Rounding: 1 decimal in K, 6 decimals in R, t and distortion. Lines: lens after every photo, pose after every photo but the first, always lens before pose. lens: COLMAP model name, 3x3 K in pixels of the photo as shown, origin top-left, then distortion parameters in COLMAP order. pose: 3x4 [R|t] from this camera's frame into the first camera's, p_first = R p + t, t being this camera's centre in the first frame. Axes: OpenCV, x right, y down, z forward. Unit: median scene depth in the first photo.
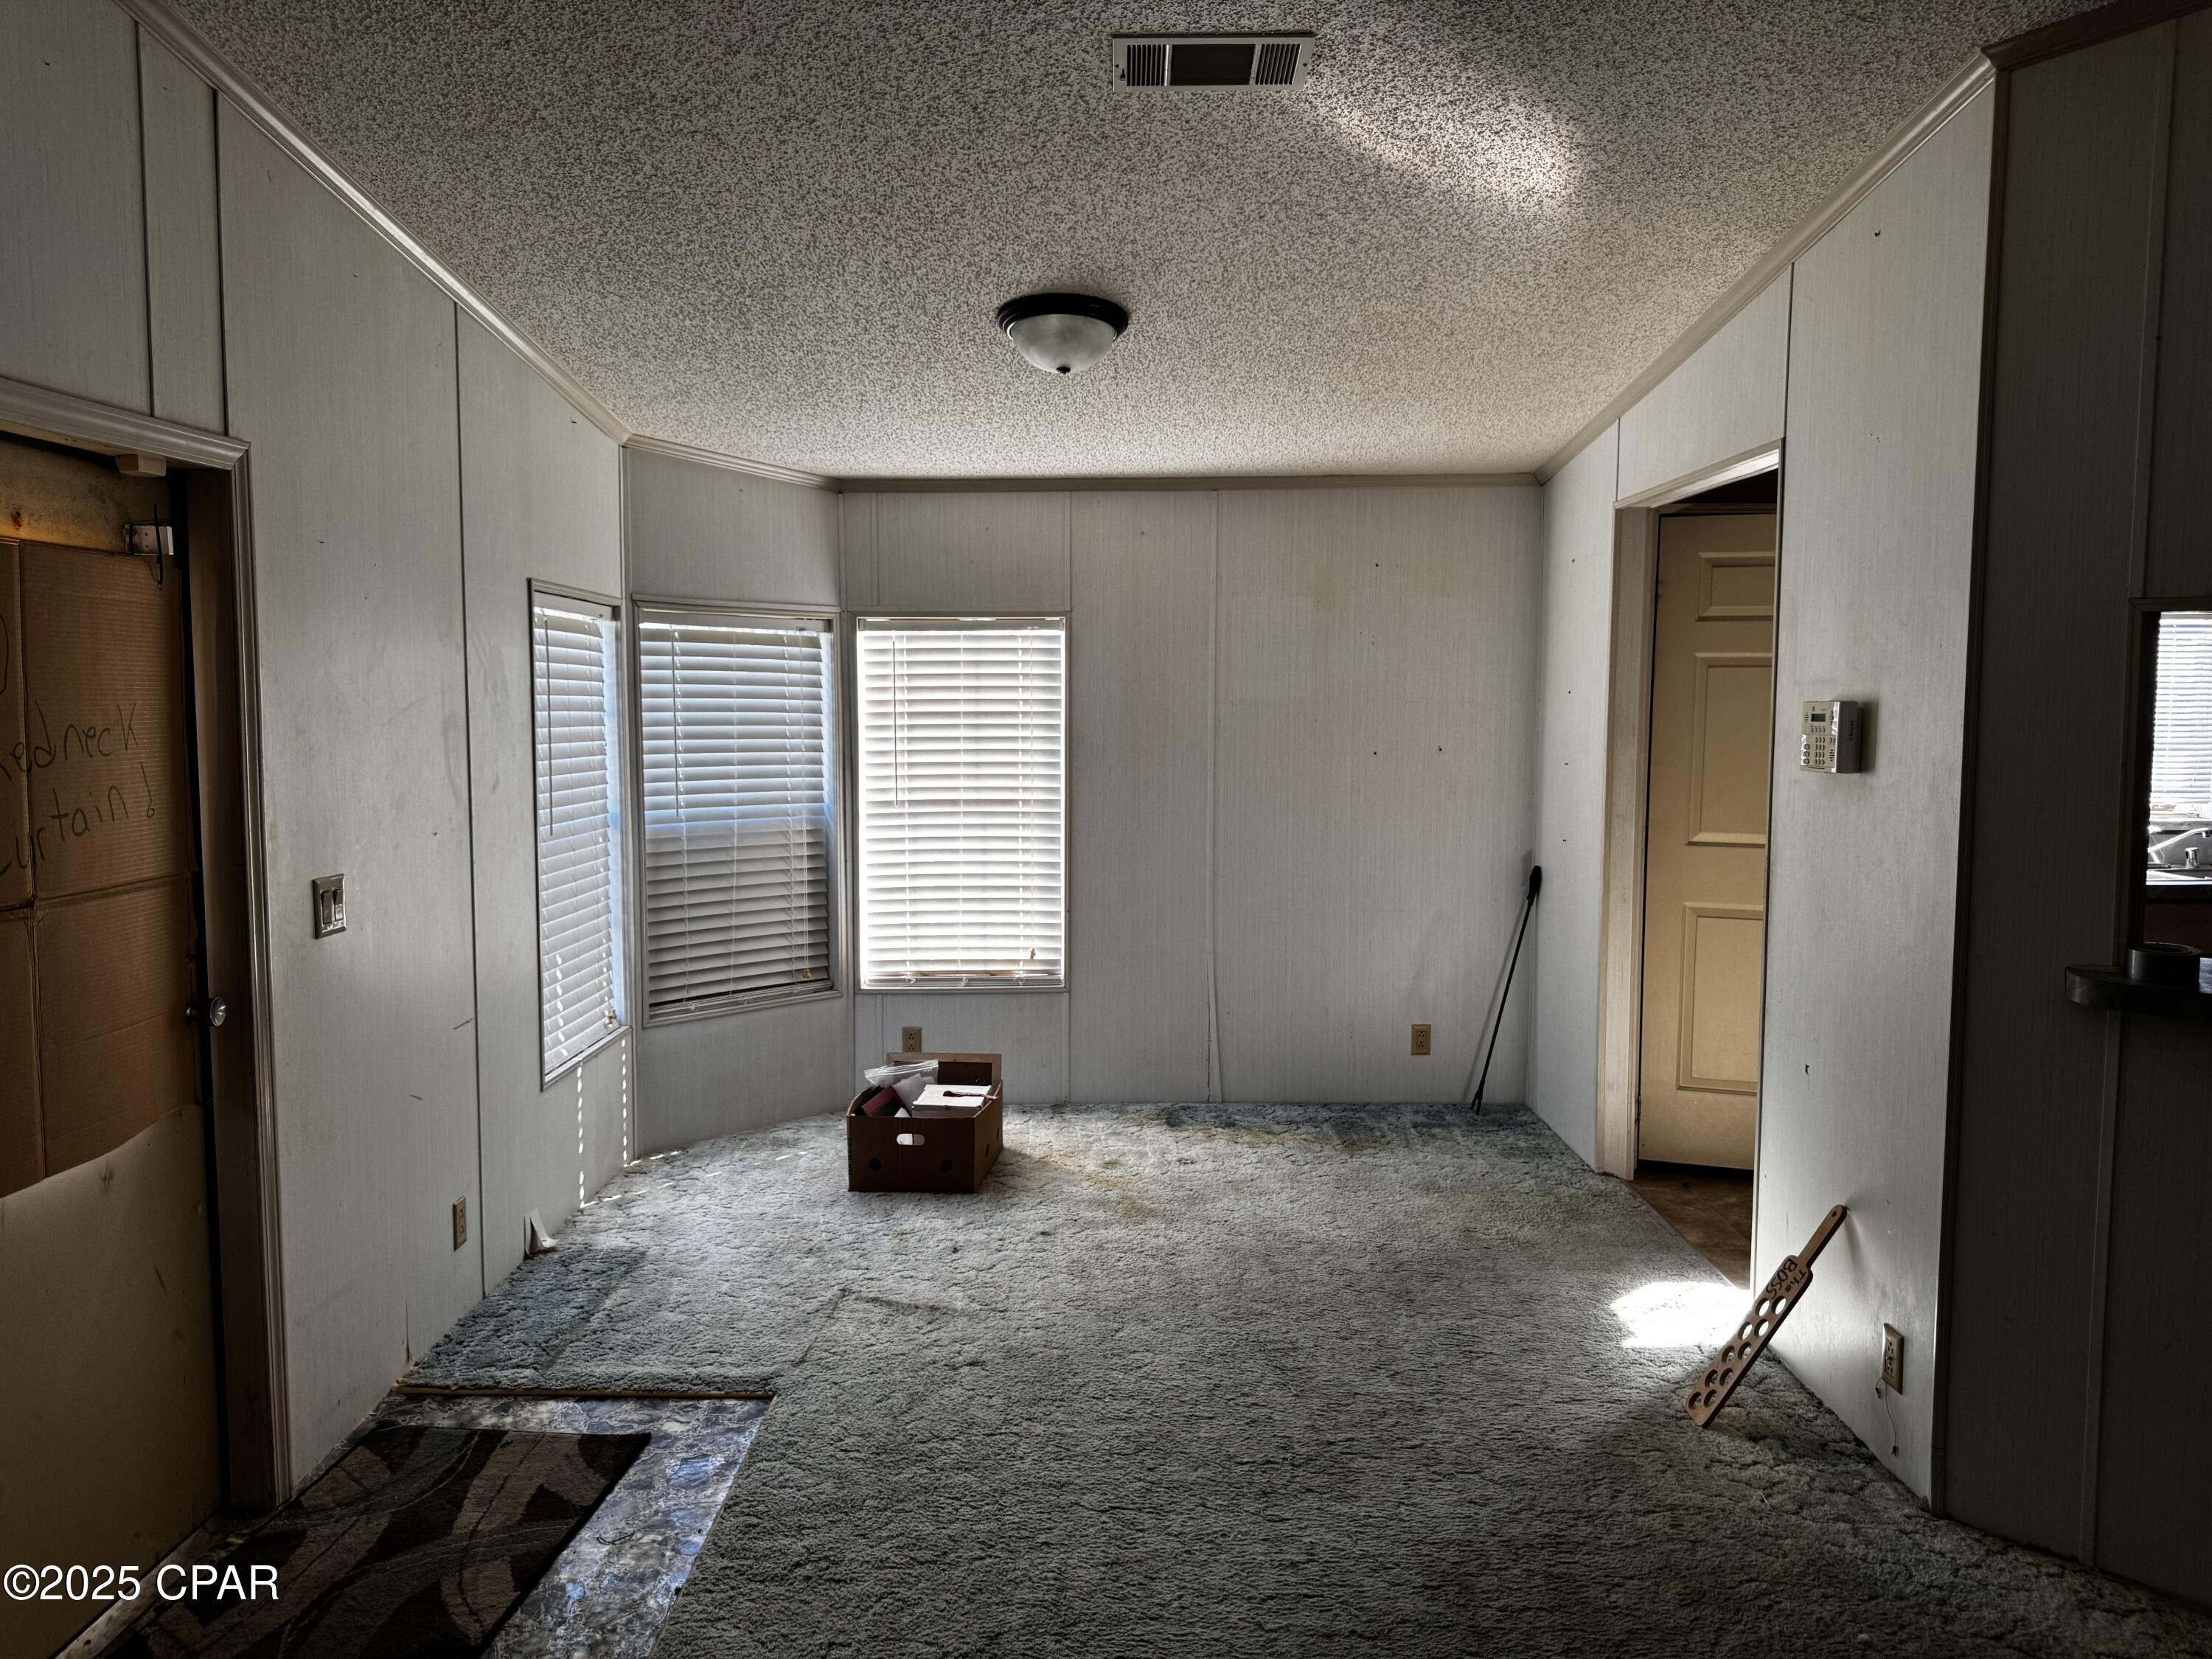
lens RADIAL K [[1581.7, 0, 1114.4], [0, 1581.7, 806.4], [0, 0, 1]] dist [0.032184, -0.049206]
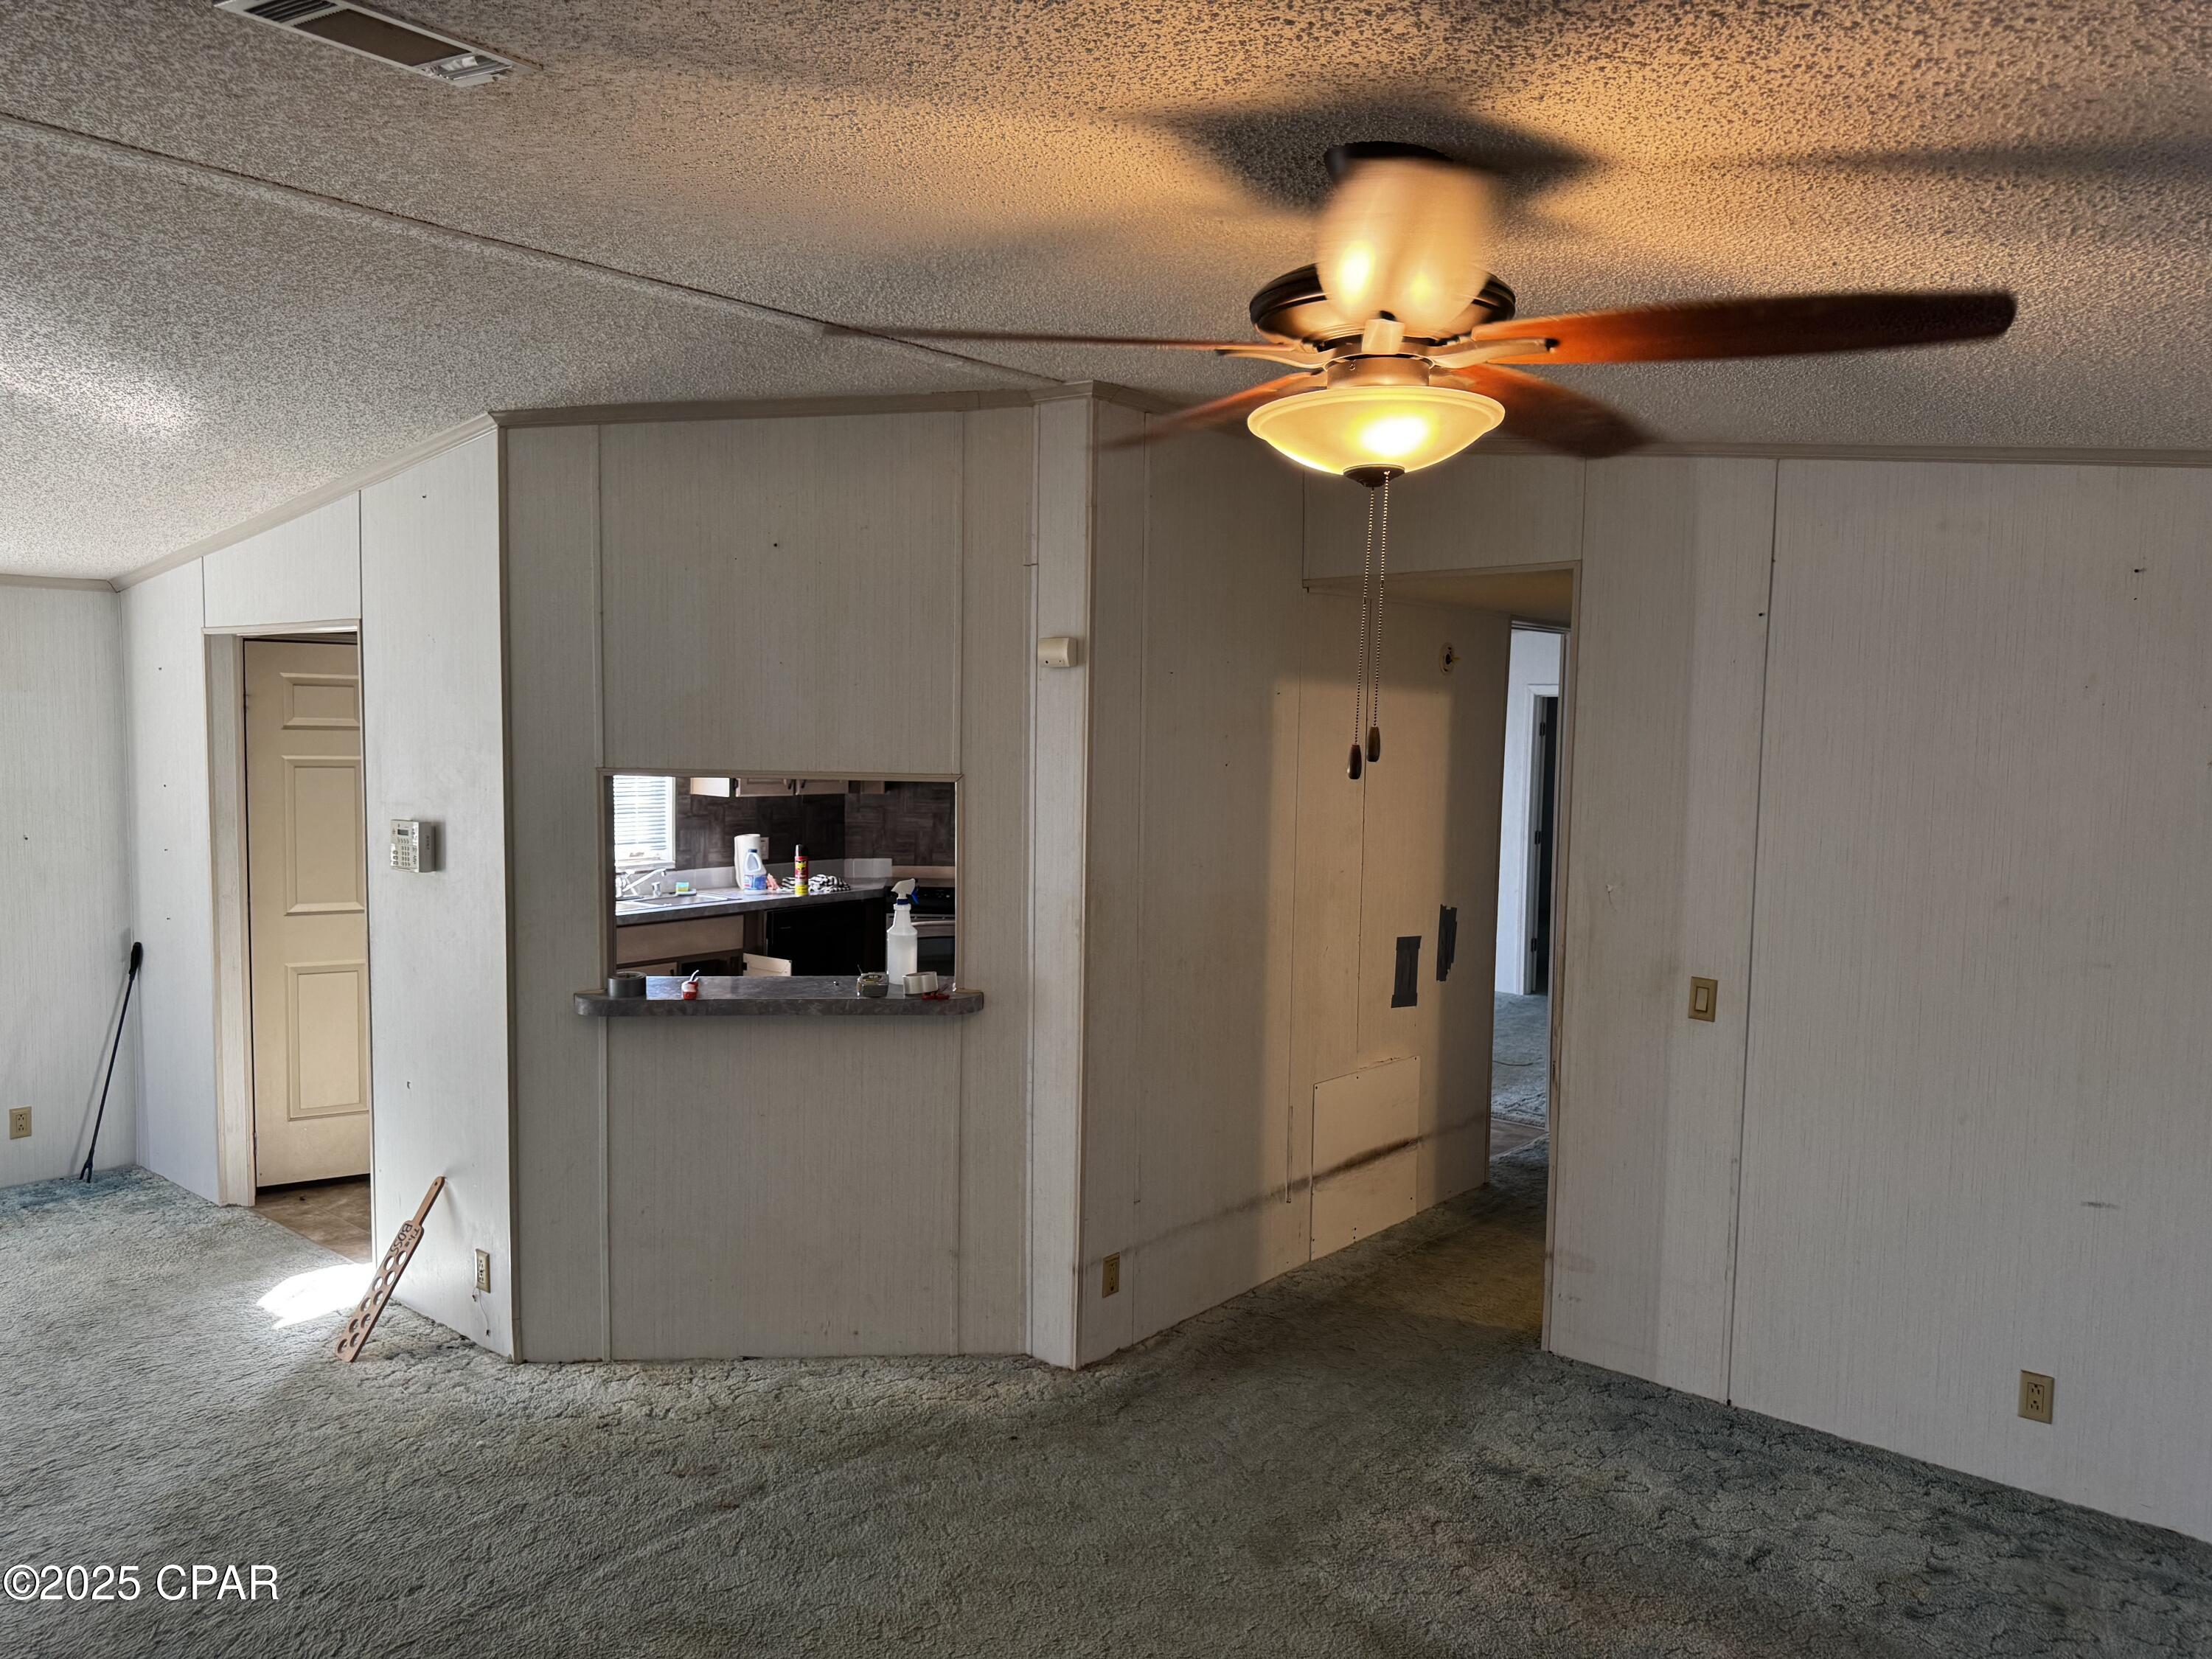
lens RADIAL K [[1581.7, 0, 1112.5], [0, 1581.7, 843.6], [0, 0, 1]] dist [0.032184, -0.049206]
pose [[0.648642, -0.058360, 0.758853, -0.185893], [0.046349, 0.998234, 0.037152, -0.061421], [-0.759681, 0.011074, 0.650201, -0.332315]]
